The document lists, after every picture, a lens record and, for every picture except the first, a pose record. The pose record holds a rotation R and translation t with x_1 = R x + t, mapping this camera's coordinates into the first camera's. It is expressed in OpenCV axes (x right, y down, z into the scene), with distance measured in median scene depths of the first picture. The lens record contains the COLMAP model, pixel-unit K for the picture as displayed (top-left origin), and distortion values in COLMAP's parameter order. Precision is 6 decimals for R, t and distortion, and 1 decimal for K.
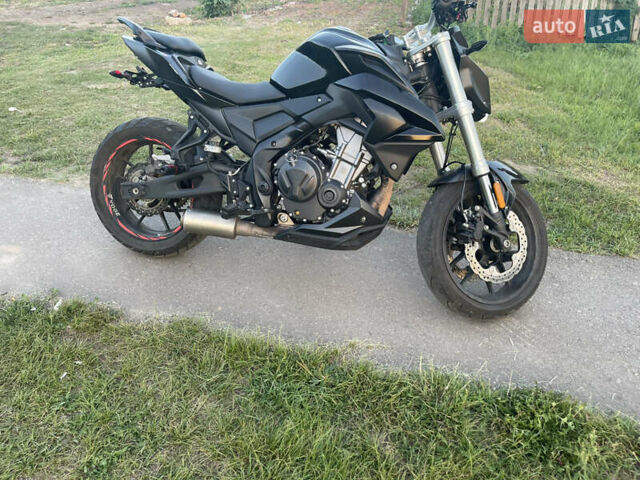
lens RADIAL K [[466.7, 0, 320.0], [0, 466.7, 240.0], [0, 0, 1]] dist [0.023169, -0.001443]
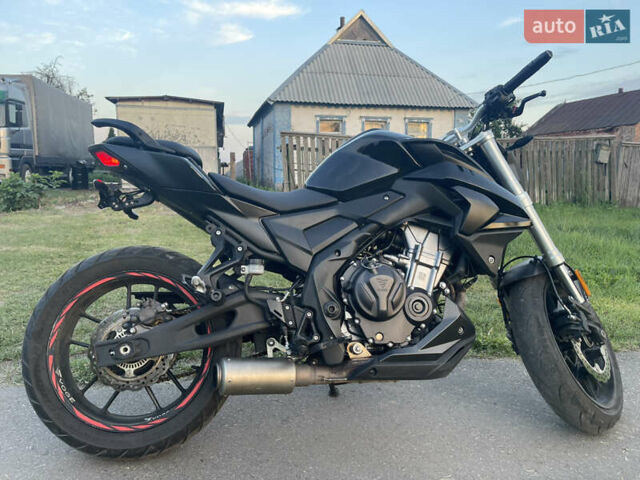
lens RADIAL K [[476.2, 0, 320.0], [0, 476.2, 240.0], [0, 0, 1]] dist [0.049225, -0.002975]
pose [[0.916650, -0.058936, 0.395321, -0.445090], [0.205858, 0.917409, -0.340562, 0.043563], [-0.342600, 0.393556, 0.853076, 0.308713]]
